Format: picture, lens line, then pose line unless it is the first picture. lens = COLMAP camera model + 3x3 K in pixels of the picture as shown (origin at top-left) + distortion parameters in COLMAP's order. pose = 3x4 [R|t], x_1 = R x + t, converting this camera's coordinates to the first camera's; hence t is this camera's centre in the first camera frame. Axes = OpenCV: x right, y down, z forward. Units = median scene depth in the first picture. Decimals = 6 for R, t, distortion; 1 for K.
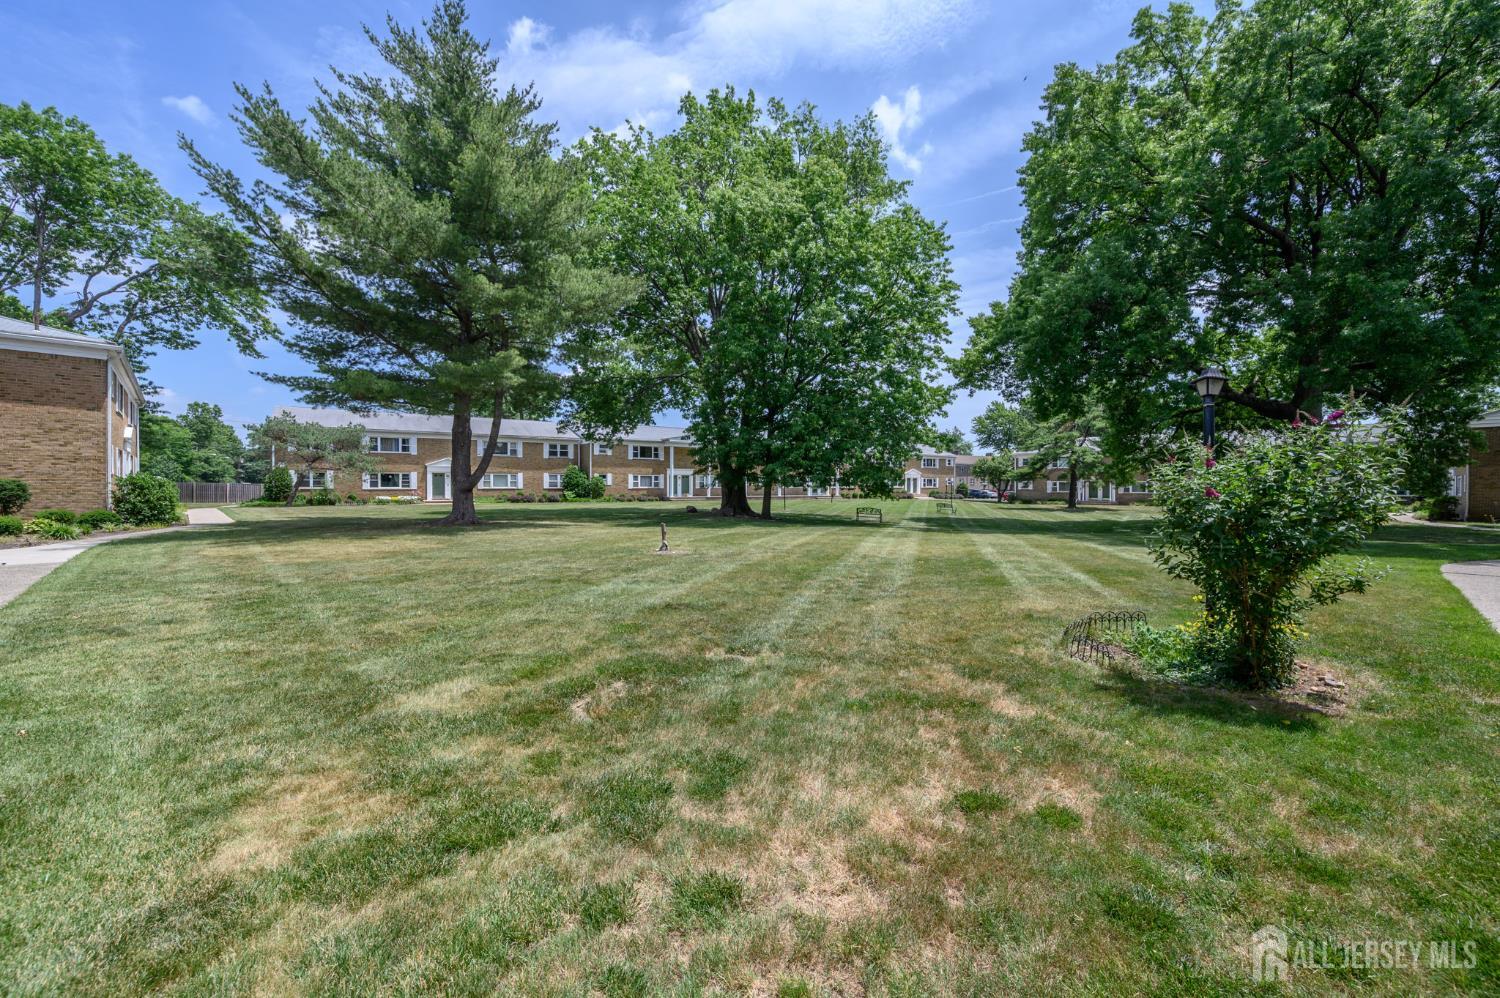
lens RADIAL K [[591.5, 0, 748.7], [0, 591.5, 494.5], [0, 0, 1]] dist [-0.002365, 0.000648]
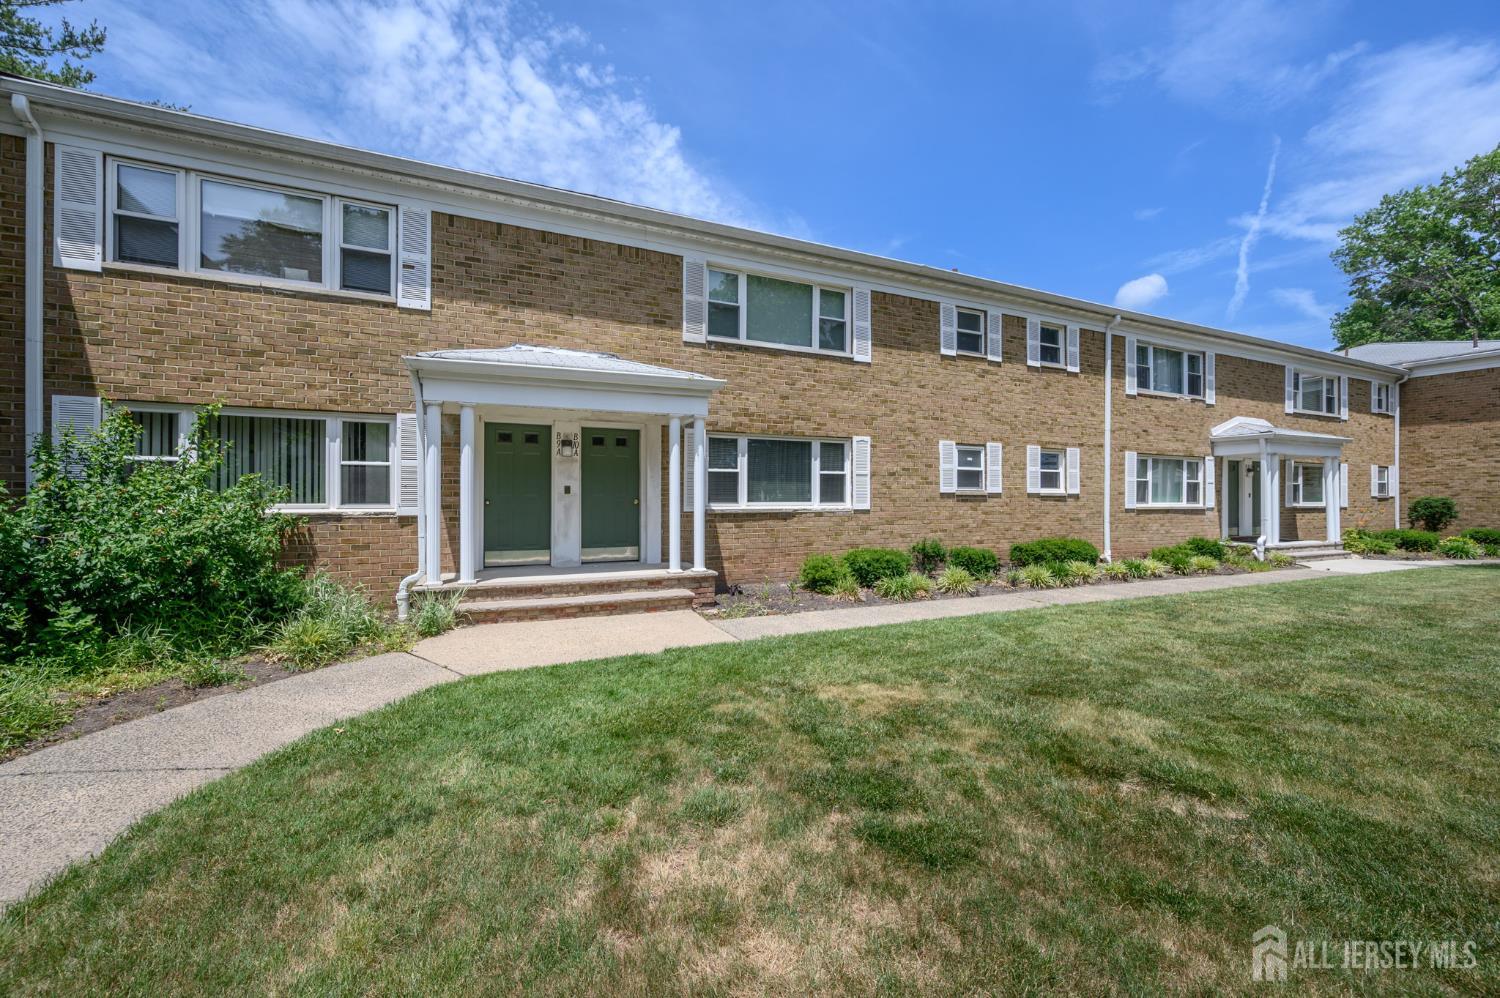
lens RADIAL K [[591.5, 0, 748.7], [0, 591.5, 497.3], [0, 0, 1]] dist [-0.002365, 0.000648]
pose [[-0.310597, 0.000880, -0.950541, 0.833615], [-0.026448, 0.999604, 0.009568, -0.022105], [0.950174, 0.028111, -0.310450, 1.048146]]
